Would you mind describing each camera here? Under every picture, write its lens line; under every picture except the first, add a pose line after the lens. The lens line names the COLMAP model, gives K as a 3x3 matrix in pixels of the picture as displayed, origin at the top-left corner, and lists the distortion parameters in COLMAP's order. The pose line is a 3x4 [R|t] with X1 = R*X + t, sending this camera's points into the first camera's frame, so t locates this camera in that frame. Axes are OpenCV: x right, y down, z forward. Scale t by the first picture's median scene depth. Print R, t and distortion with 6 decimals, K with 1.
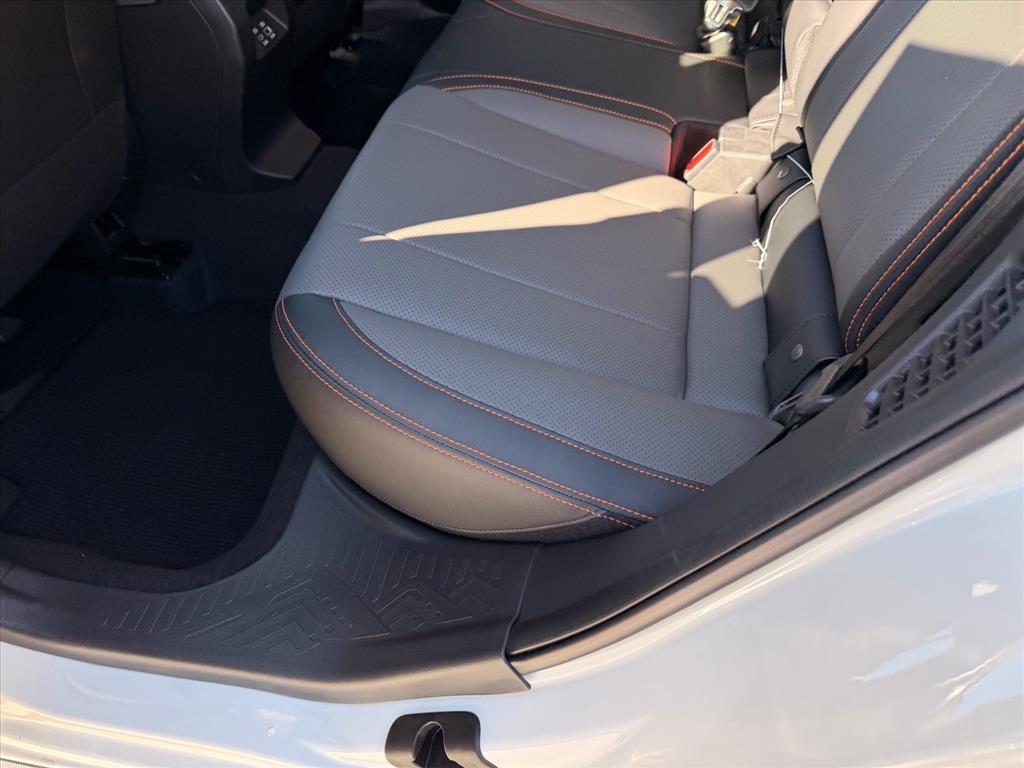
lens RADIAL K [[716.1, 0, 516.9], [0, 716.1, 390.0], [0, 0, 1]] dist [0.088465, -0.195351]
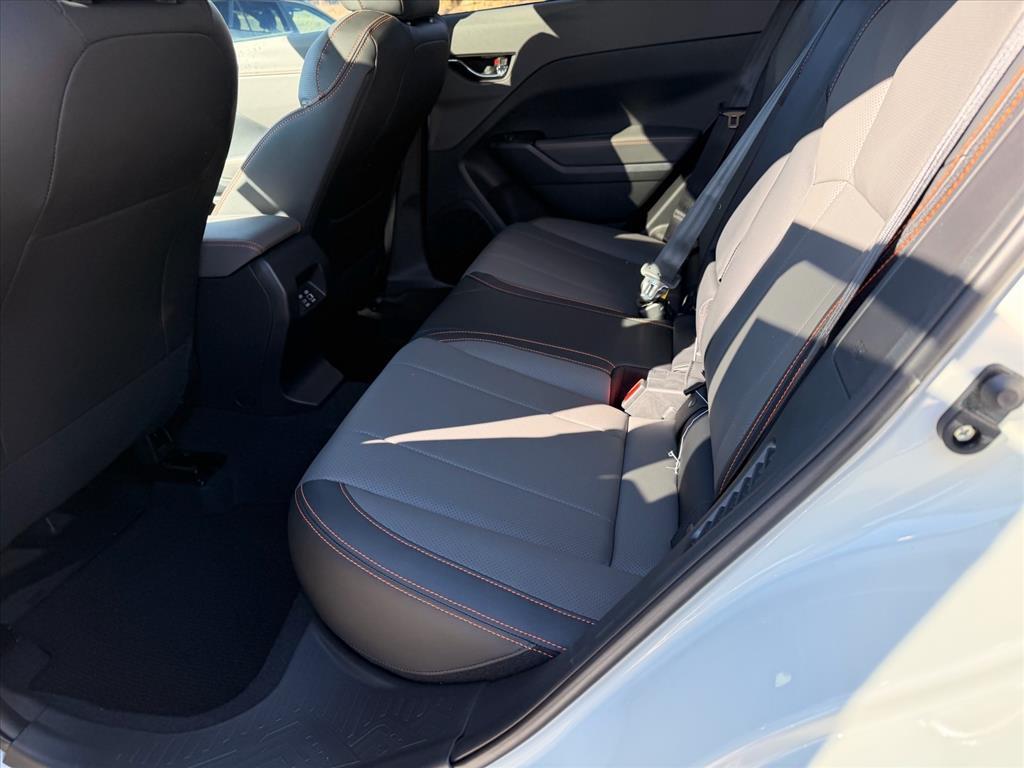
lens RADIAL K [[716.1, 0, 516.9], [0, 716.1, 390.0], [0, 0, 1]] dist [0.088465, -0.195351]
pose [[0.999772, 0.015907, -0.014225, 0.063035], [-0.019641, 0.946547, -0.321969, 0.094242], [0.008343, 0.322175, 0.946643, -0.223495]]
